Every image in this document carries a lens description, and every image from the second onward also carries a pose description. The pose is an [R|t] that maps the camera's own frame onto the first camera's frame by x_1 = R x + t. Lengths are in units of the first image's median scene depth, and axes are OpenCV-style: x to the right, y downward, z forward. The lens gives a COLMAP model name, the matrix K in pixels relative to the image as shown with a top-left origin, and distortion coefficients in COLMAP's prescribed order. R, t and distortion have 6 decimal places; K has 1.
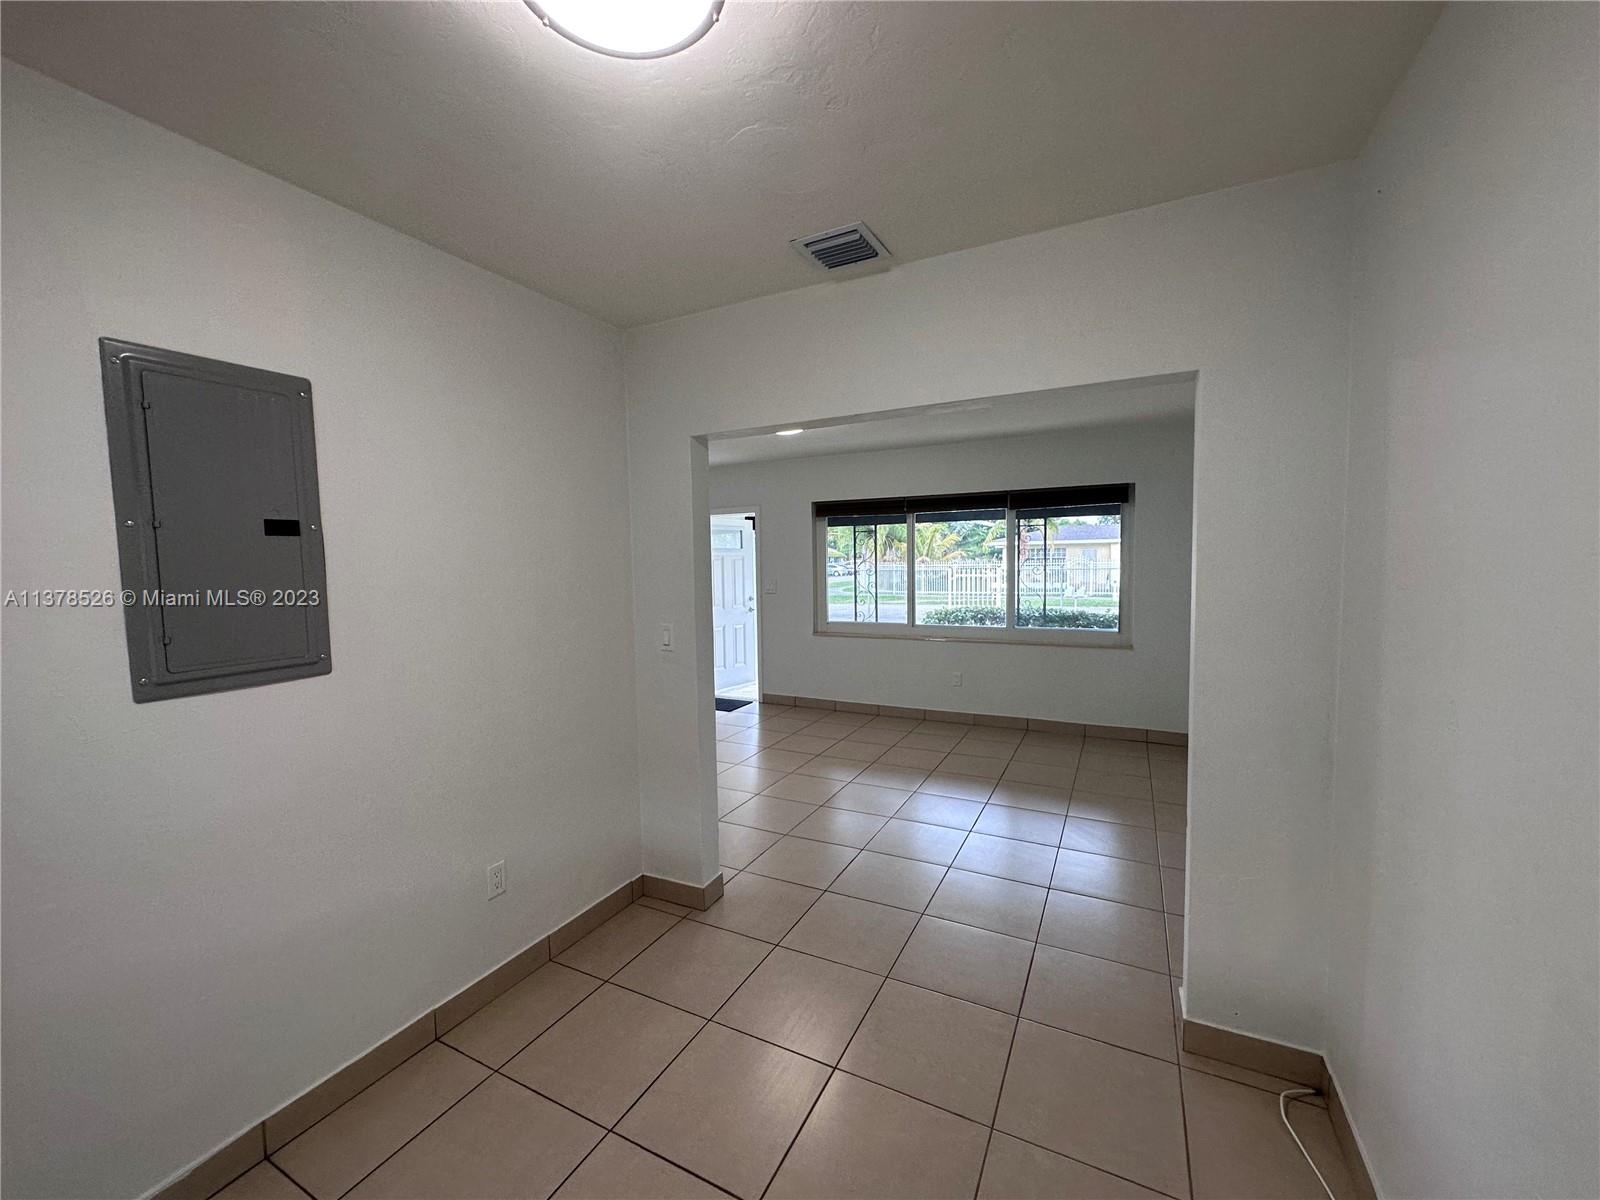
lens RADIAL K [[635.6, 0, 800.0], [0, 635.6, 600.0], [0, 0, 1]] dist [-0.002364, 0.000541]
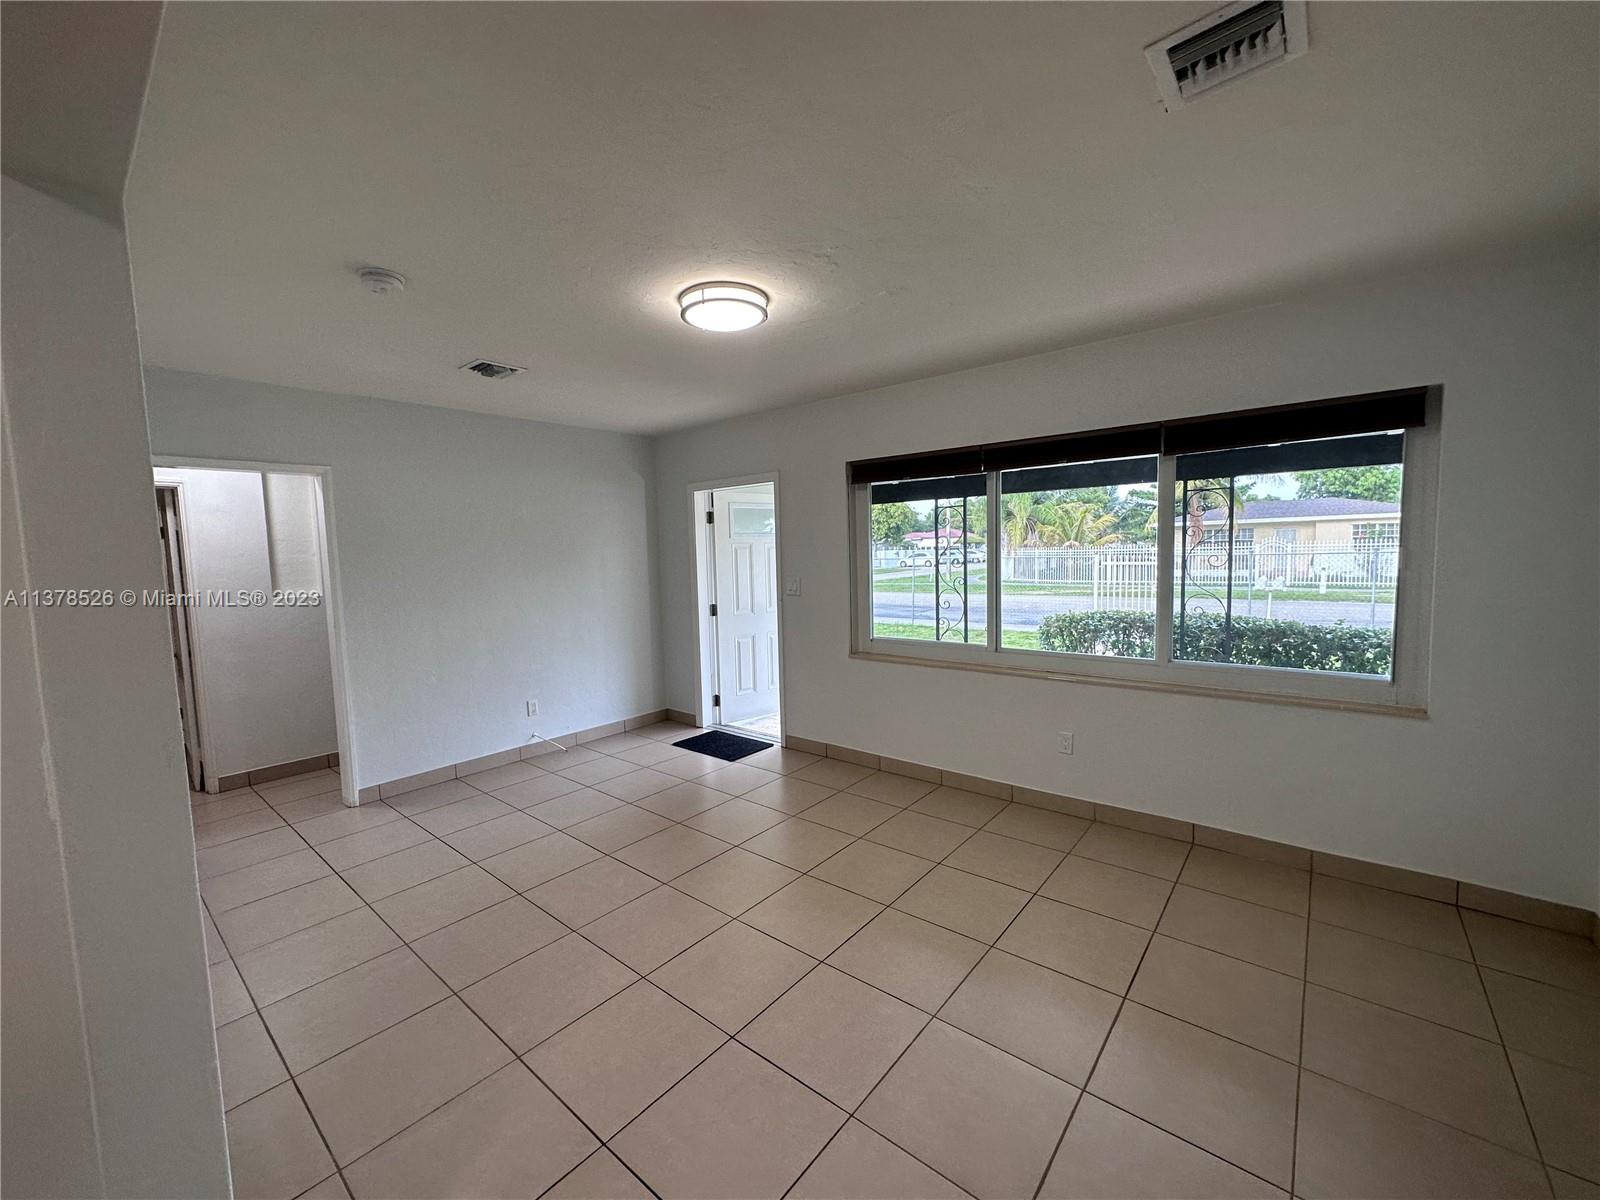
lens RADIAL K [[635.6, 0, 800.0], [0, 635.6, 600.0], [0, 0, 1]] dist [-0.002364, 0.000541]
pose [[0.975767, 0.007678, -0.218679, 0.113104], [-0.003115, 0.999770, 0.021204, -0.020006], [0.218791, -0.020009, 0.975567, 0.307598]]
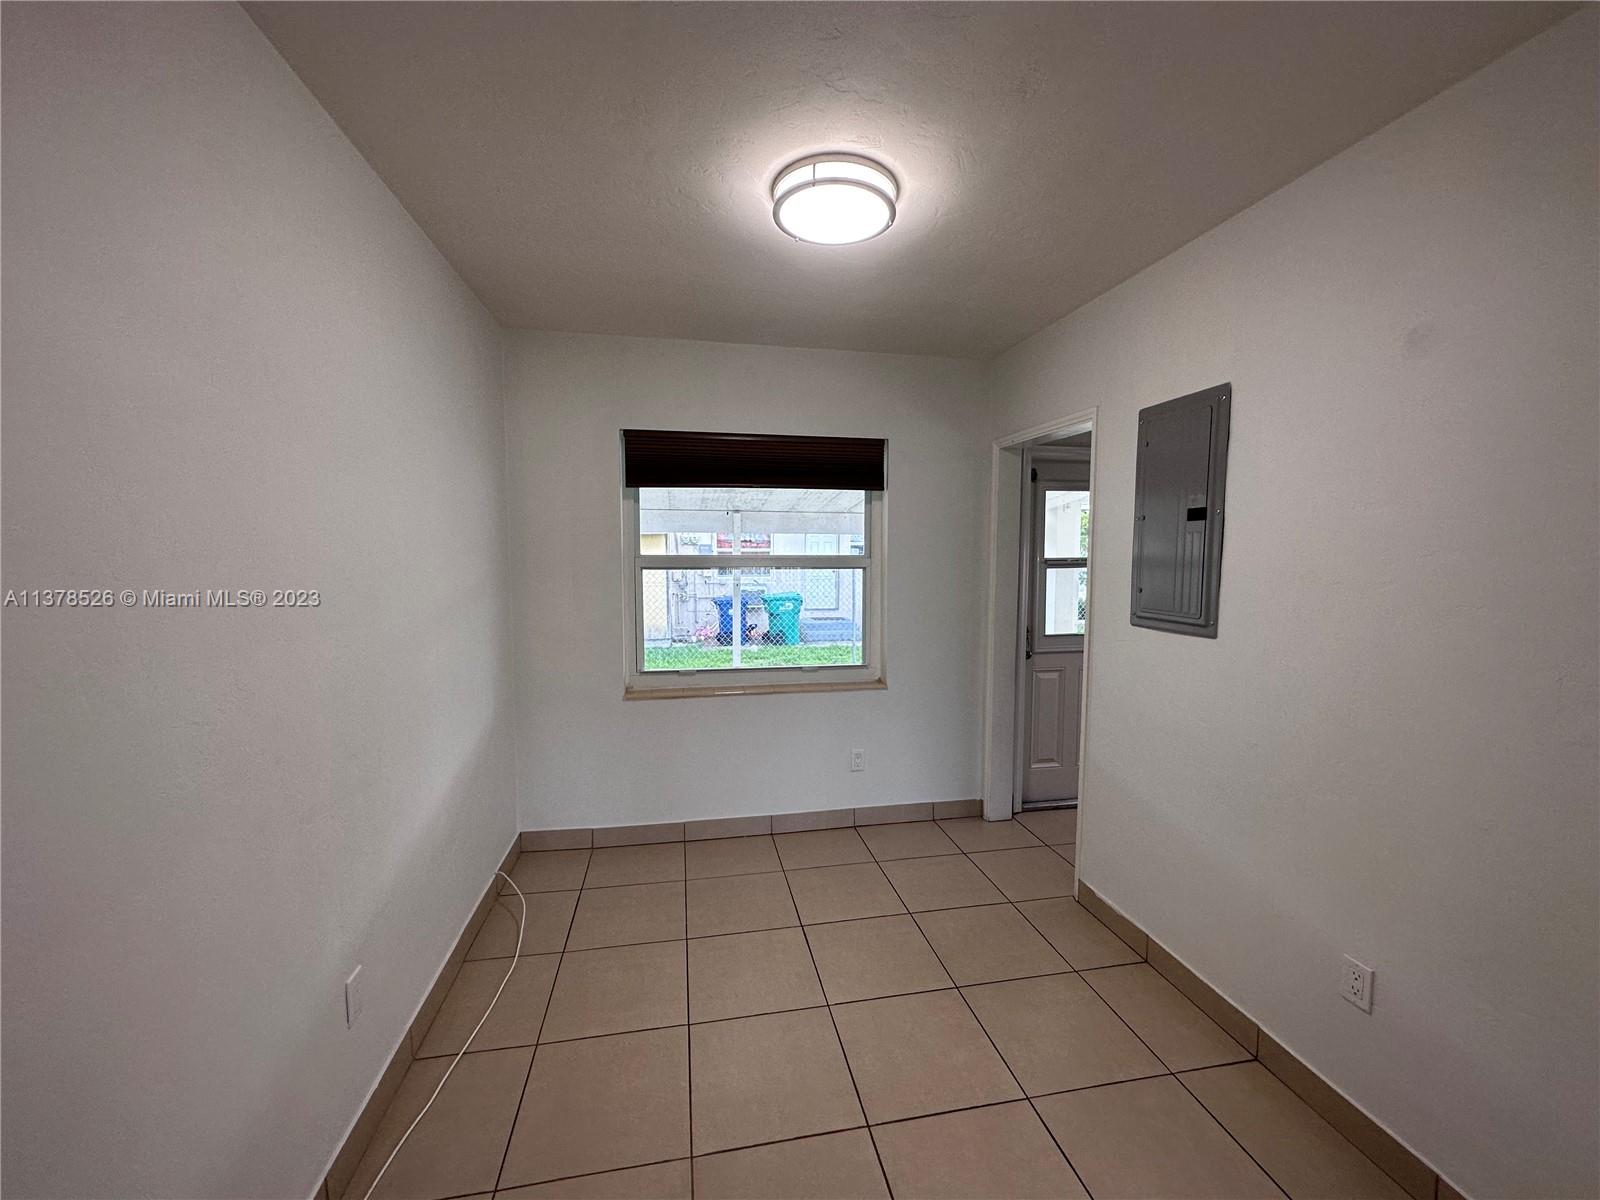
lens RADIAL K [[635.6, 0, 800.0], [0, 635.6, 600.0], [0, 0, 1]] dist [-0.002364, 0.000541]
pose [[-0.788303, 0.066952, -0.611634, 0.256626], [-0.030628, 0.988560, 0.147687, -0.047066], [0.614525, 0.135155, -0.777234, 0.663861]]
